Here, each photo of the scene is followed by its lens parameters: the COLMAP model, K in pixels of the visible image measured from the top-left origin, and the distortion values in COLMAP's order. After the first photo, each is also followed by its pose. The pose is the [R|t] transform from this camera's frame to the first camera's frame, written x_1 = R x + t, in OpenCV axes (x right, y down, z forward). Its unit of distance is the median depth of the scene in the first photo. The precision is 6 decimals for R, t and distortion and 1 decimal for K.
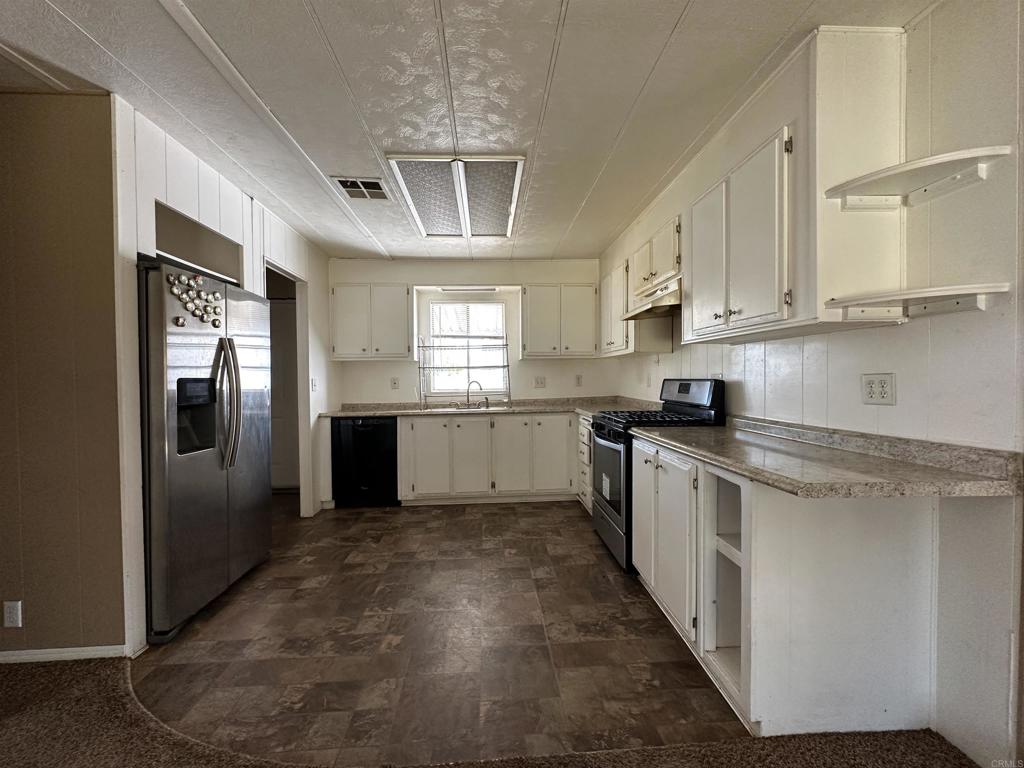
lens RADIAL K [[408.9, 0, 510.2], [0, 408.9, 384.0], [0, 0, 1]] dist [-0.004228, 0.001200]
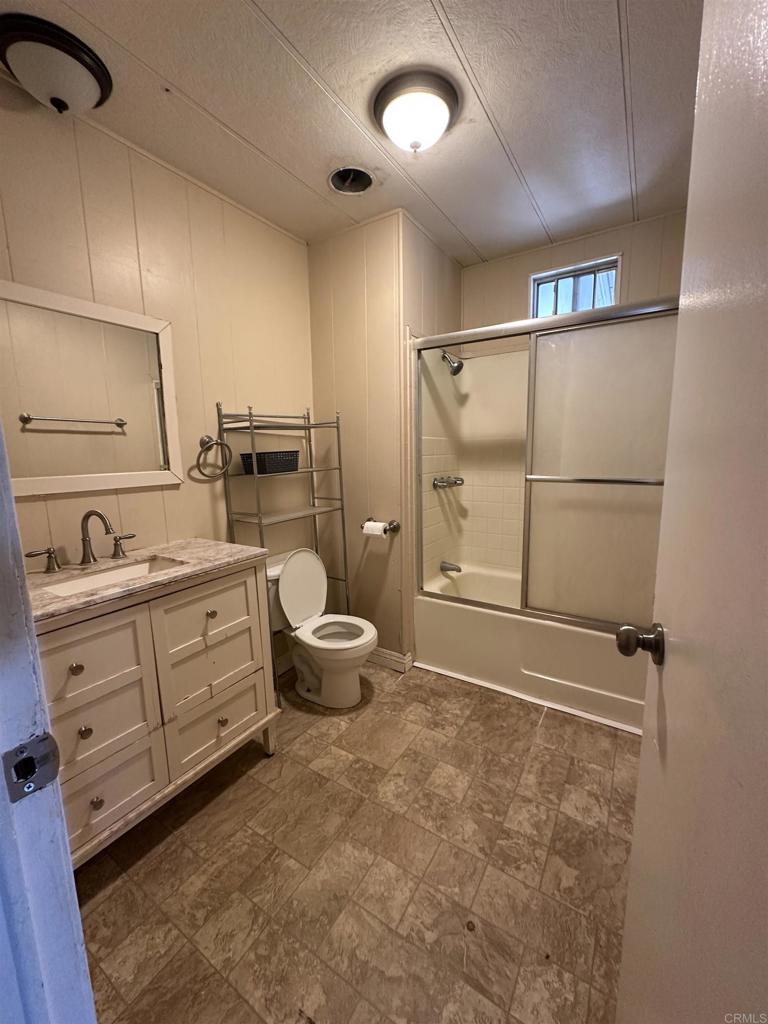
lens RADIAL K [[408.9, 0, 386.4], [0, 408.9, 510.6], [0, 0, 1]] dist [-0.004228, 0.001200]
pose [[0.810476, 0.084620, -0.579628, -0.122529], [0.000014, 0.989508, 0.144478, -0.027487], [0.585772, -0.117105, 0.801971, 0.248765]]
